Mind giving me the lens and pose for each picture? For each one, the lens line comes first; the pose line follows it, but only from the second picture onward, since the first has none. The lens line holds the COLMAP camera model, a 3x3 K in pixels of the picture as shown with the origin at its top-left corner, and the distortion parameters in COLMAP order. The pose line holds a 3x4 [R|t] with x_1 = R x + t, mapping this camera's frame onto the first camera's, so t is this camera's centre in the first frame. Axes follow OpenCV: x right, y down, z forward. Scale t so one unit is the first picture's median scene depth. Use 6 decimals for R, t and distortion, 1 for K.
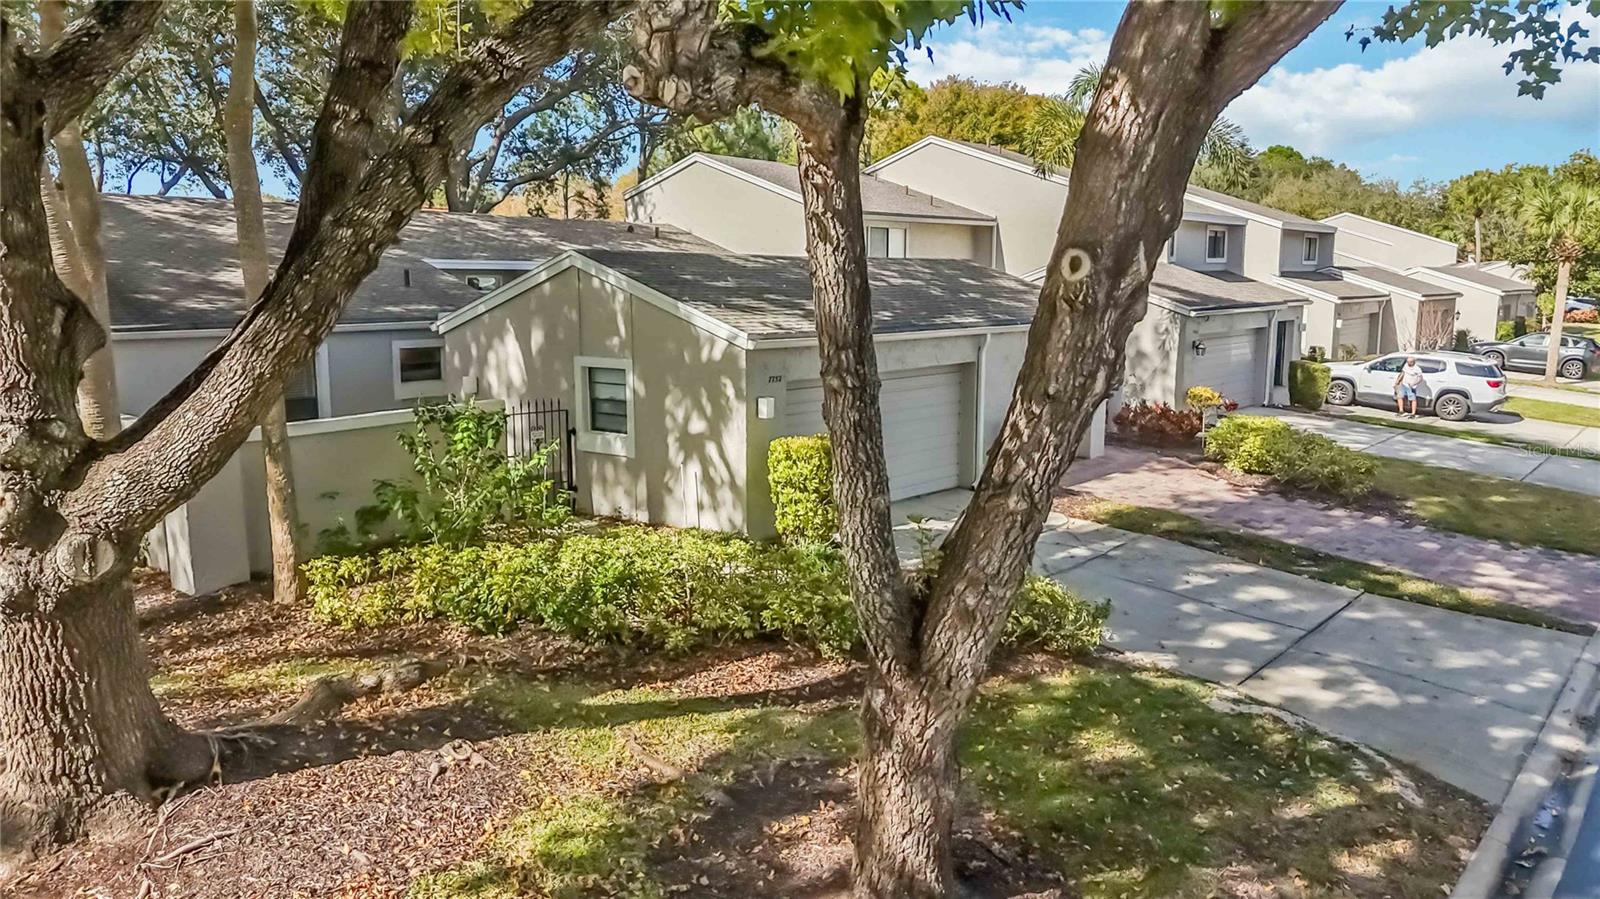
lens RADIAL K [[1146.5, 0, 784.2], [0, 1146.5, 449.1], [0, 0, 1]] dist [0.061393, -0.050582]
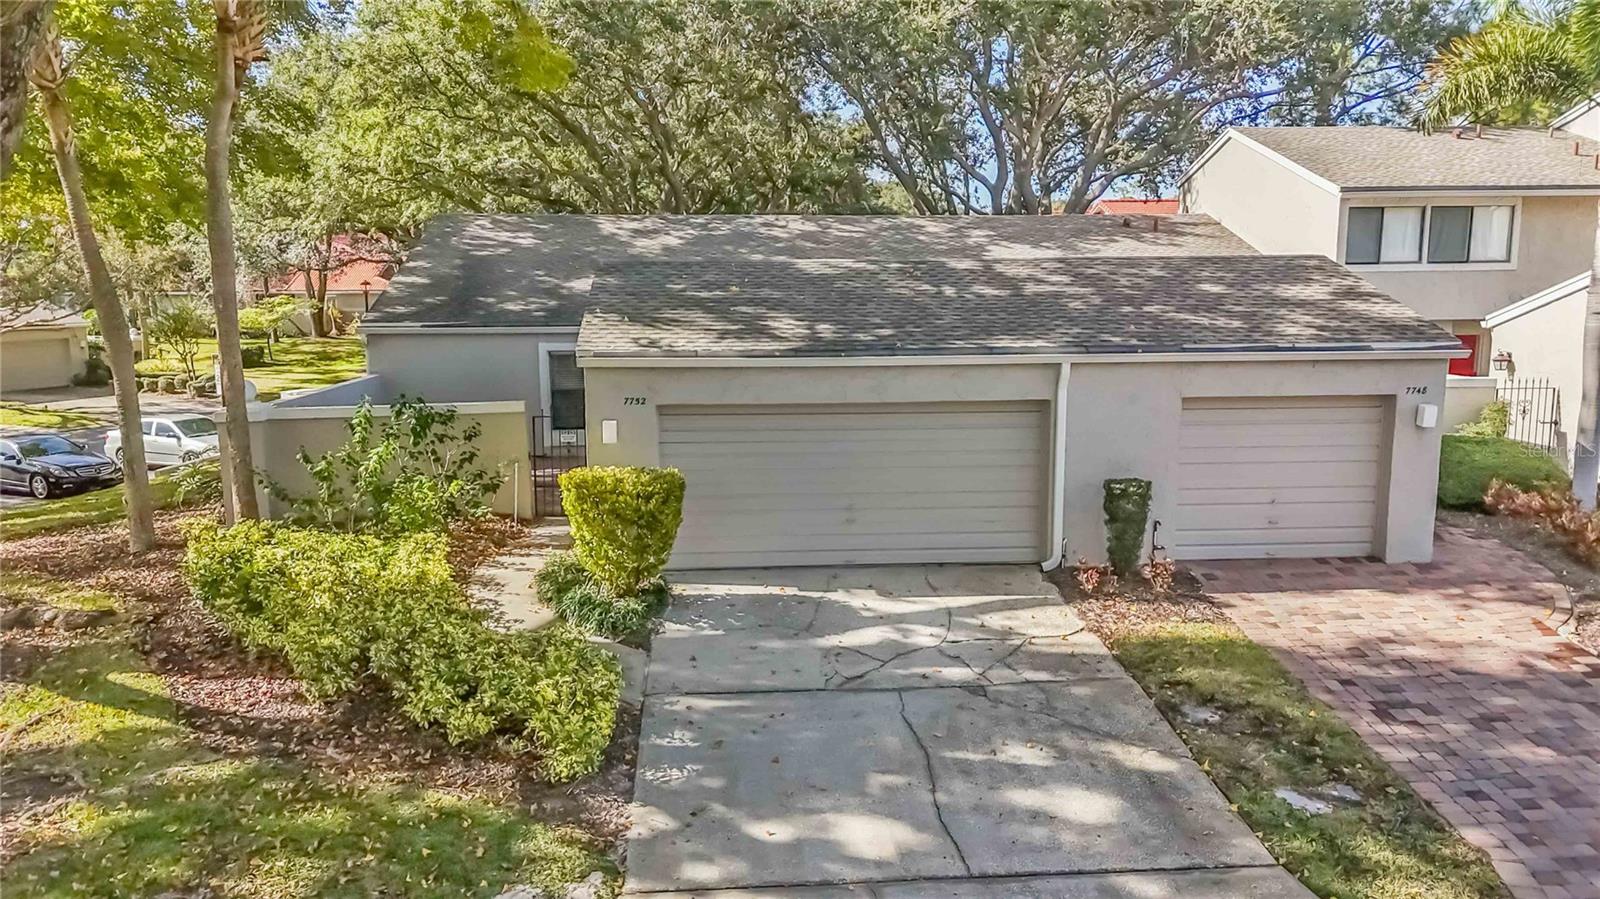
lens RADIAL K [[1146.5, 0, 802.2], [0, 1146.5, 450.0], [0, 0, 1]] dist [0.061393, -0.050582]
pose [[0.709347, 0.105319, -0.696947, 0.984647], [-0.099983, 0.993810, 0.048417, -0.109282], [0.697732, 0.035339, 0.715487, 0.605383]]
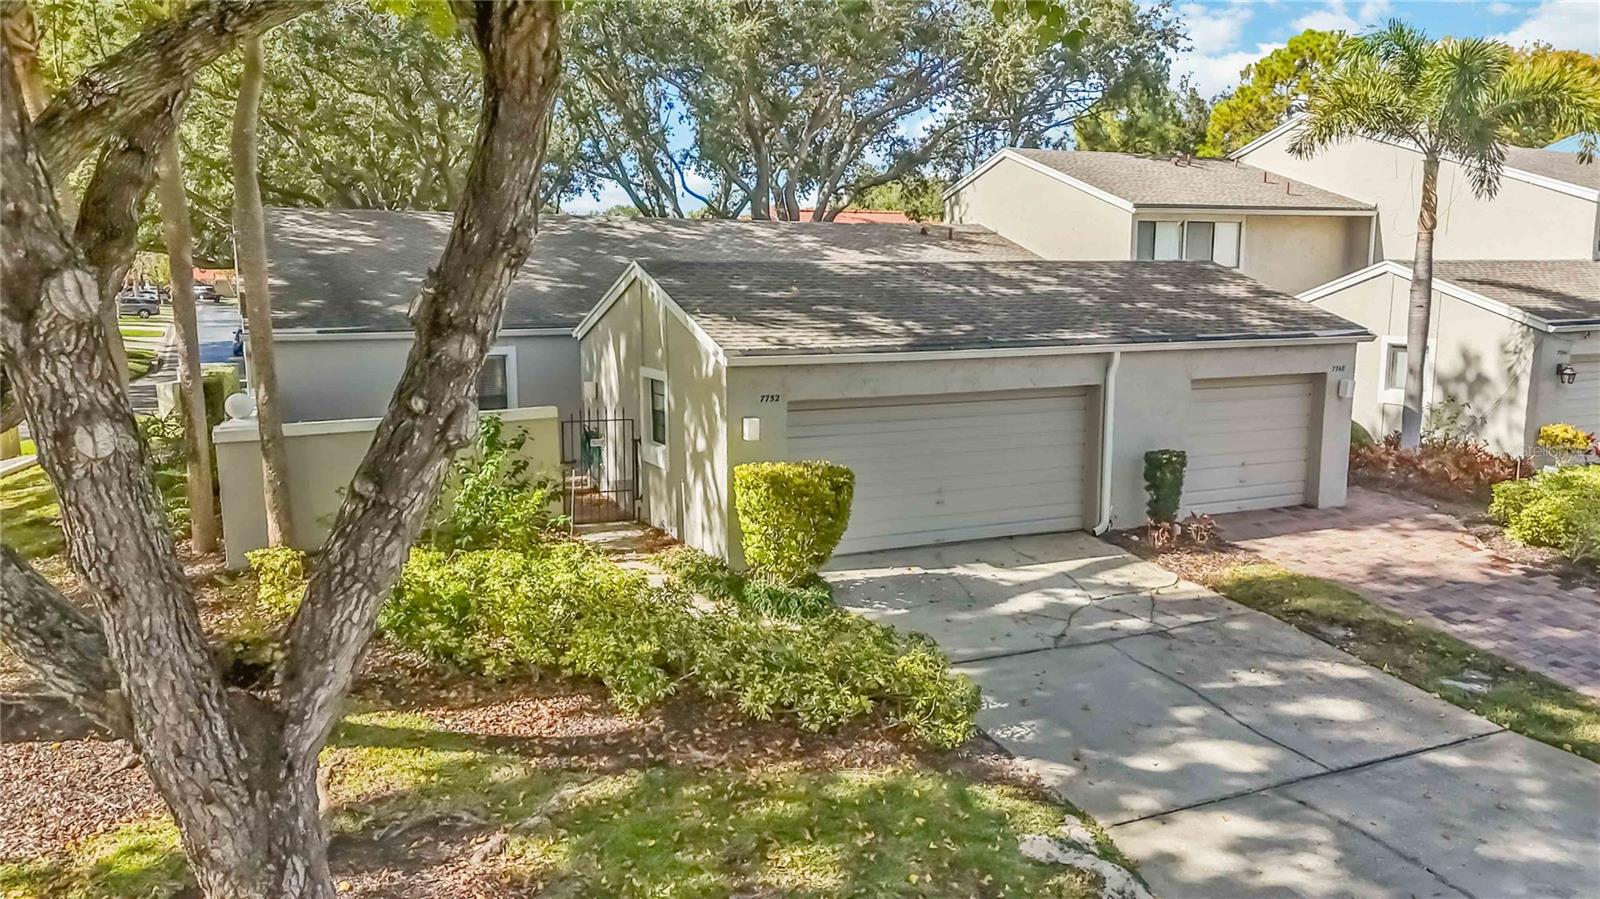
lens RADIAL K [[1146.5, 0, 798.2], [0, 1146.5, 451.4], [0, 0, 1]] dist [0.061393, -0.050582]
pose [[0.909948, 0.060656, -0.410262, 0.539674], [-0.058776, 0.998123, 0.017206, -0.048720], [0.410536, 0.008457, 0.911805, 0.223298]]
